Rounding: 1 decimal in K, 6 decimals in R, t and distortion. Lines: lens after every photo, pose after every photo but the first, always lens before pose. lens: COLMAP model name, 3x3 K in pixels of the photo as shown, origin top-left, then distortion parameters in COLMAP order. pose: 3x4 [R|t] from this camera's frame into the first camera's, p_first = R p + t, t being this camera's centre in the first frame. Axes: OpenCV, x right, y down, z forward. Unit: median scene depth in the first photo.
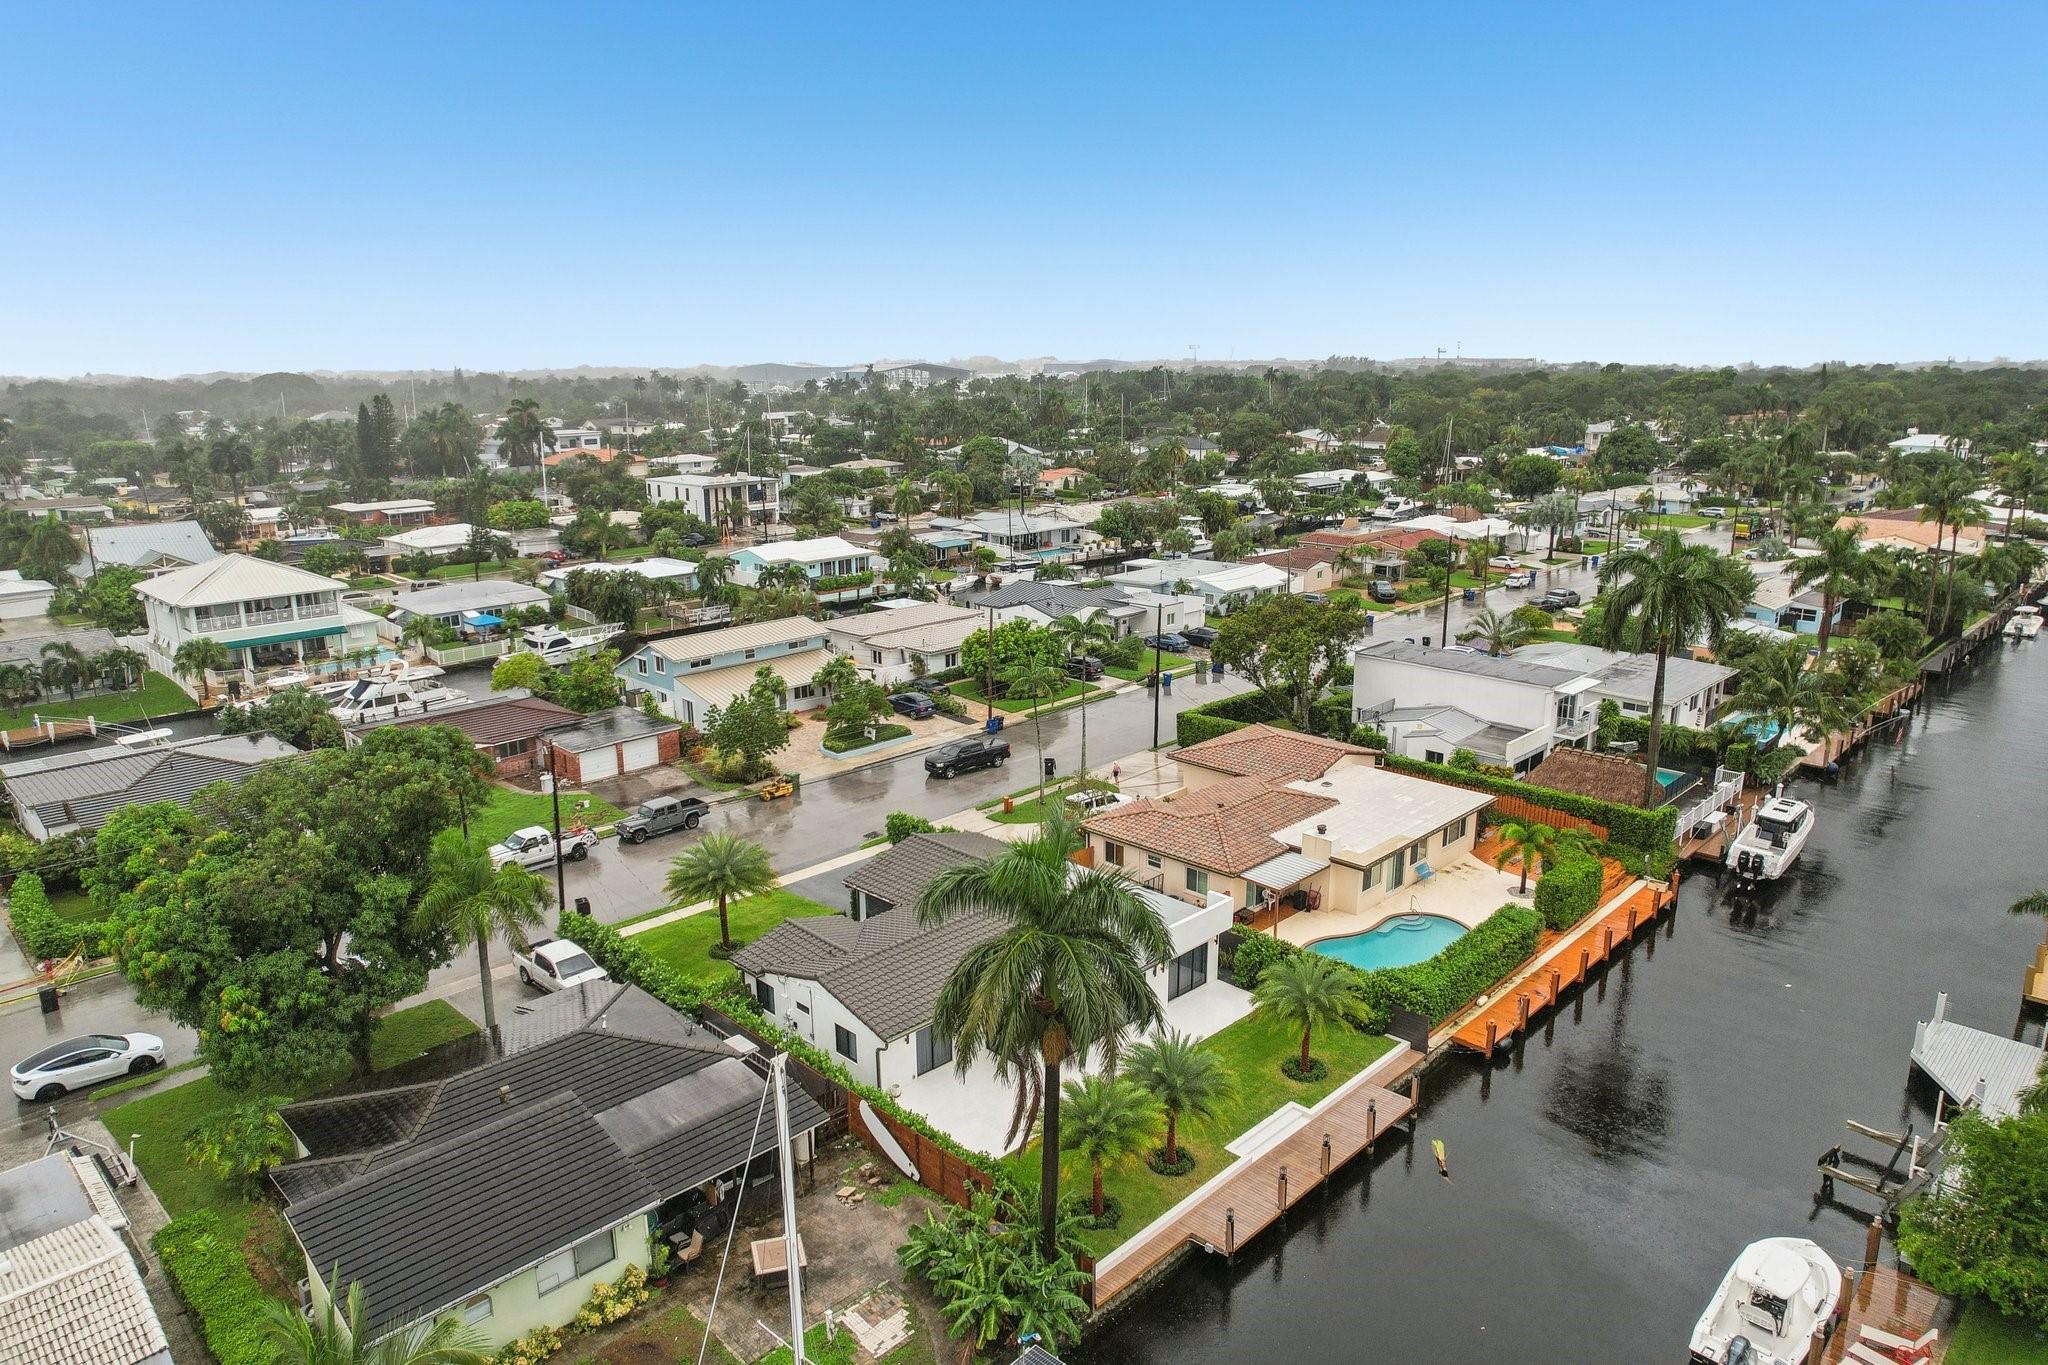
lens RADIAL K [[1325.3, 0, 1022.0], [0, 1325.3, 682.1], [0, 0, 1]] dist [-0.051104, 0.033740]
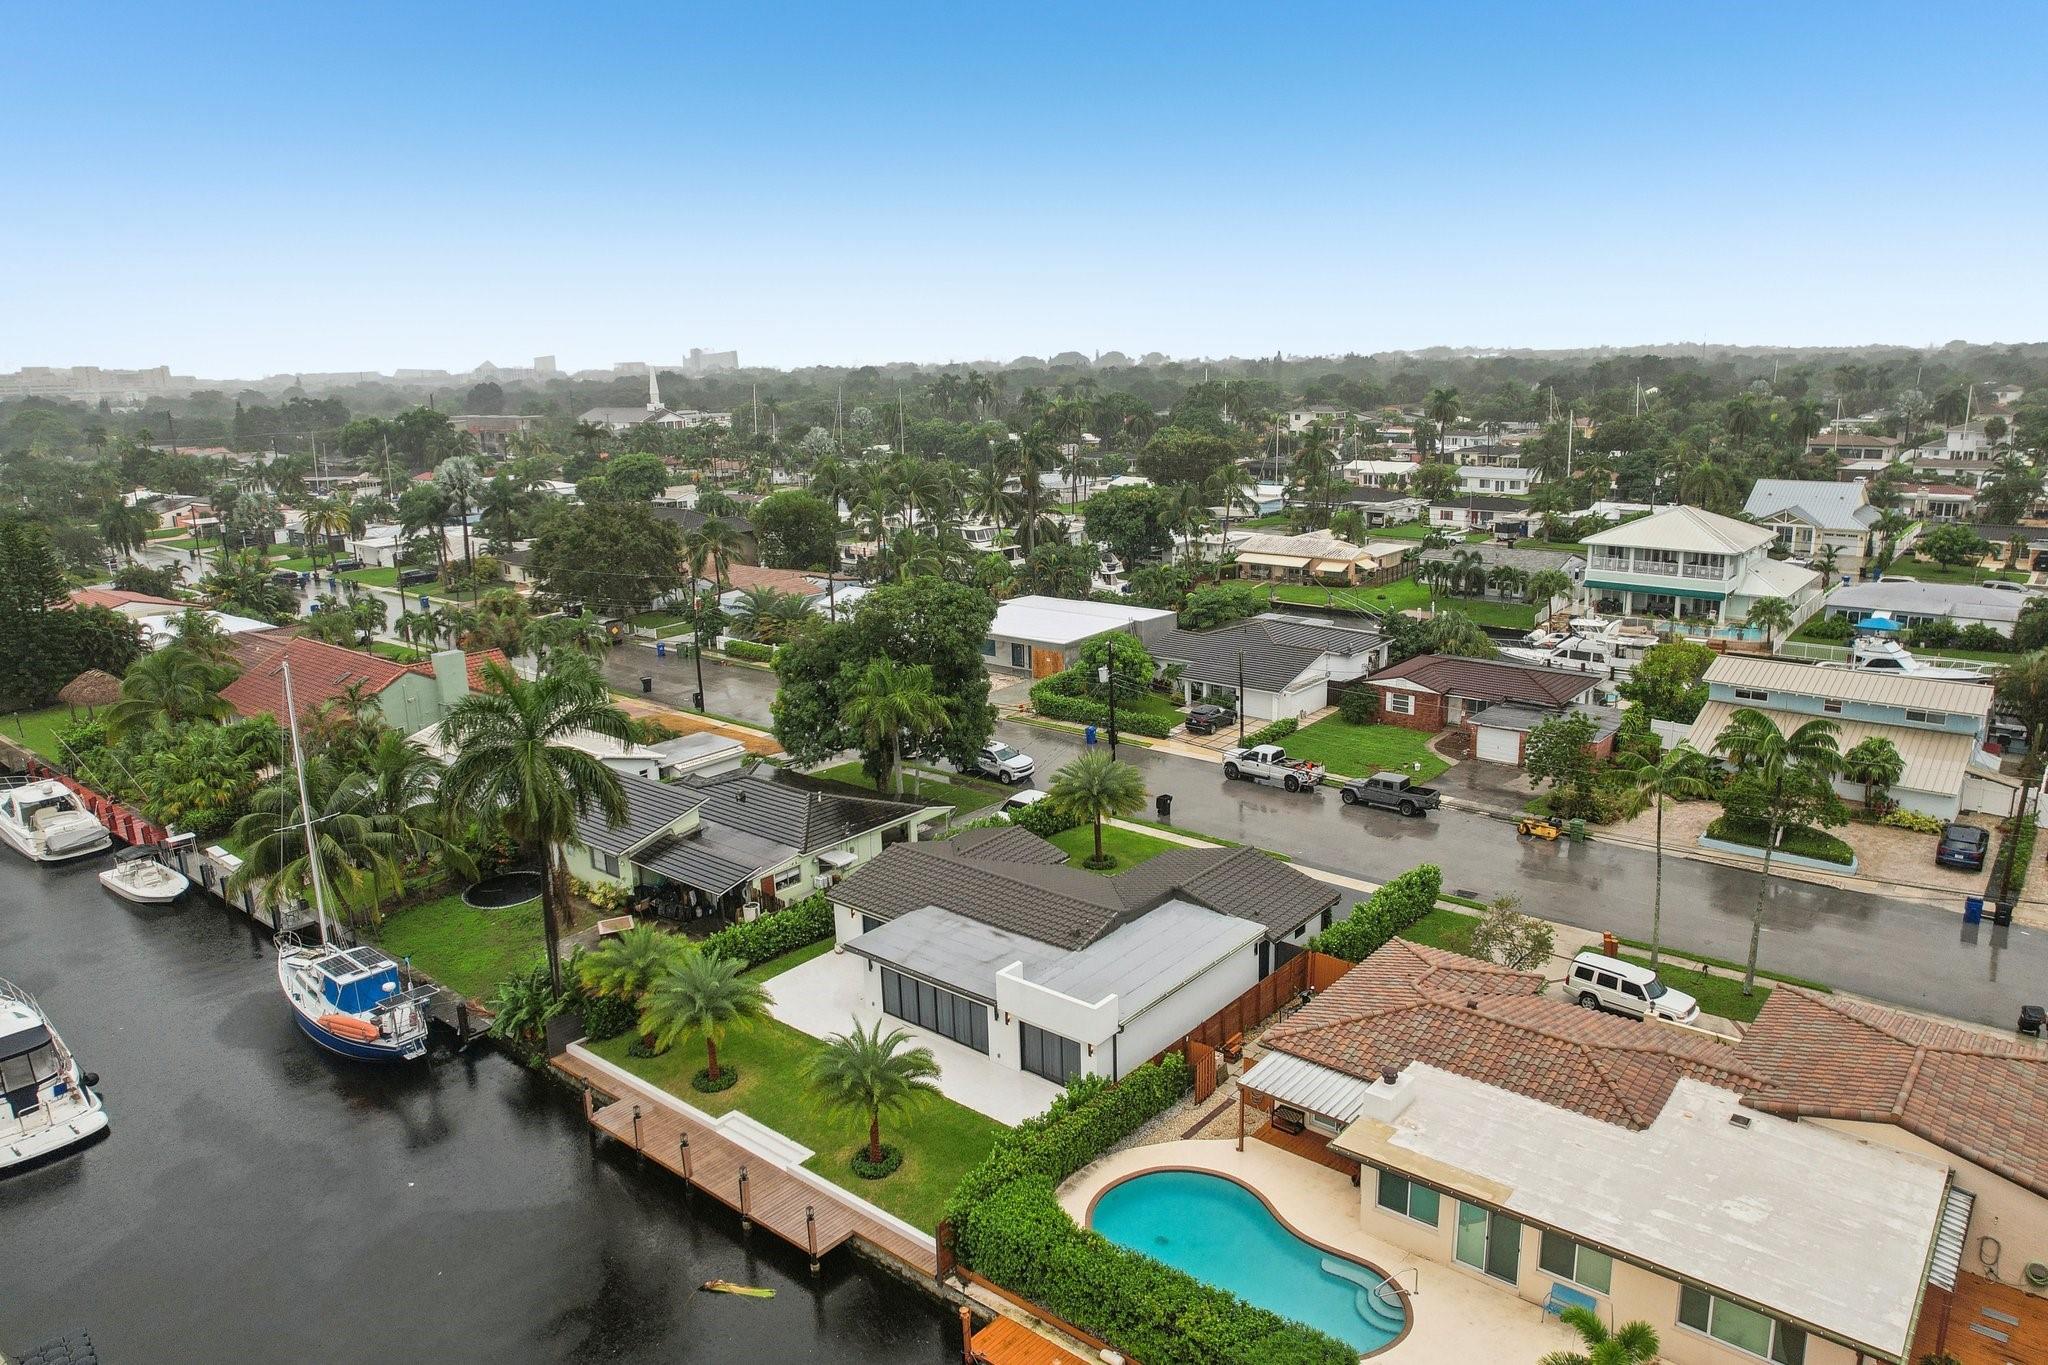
lens RADIAL K [[1325.3, 0, 1022.2], [0, 1325.3, 686.3], [0, 0, 1]] dist [-0.051104, 0.033740]
pose [[0.084733, 0.245869, -0.965592, 0.670960], [-0.213015, 0.951143, 0.223498, -0.141378], [0.973368, 0.186748, 0.132967, 0.644866]]
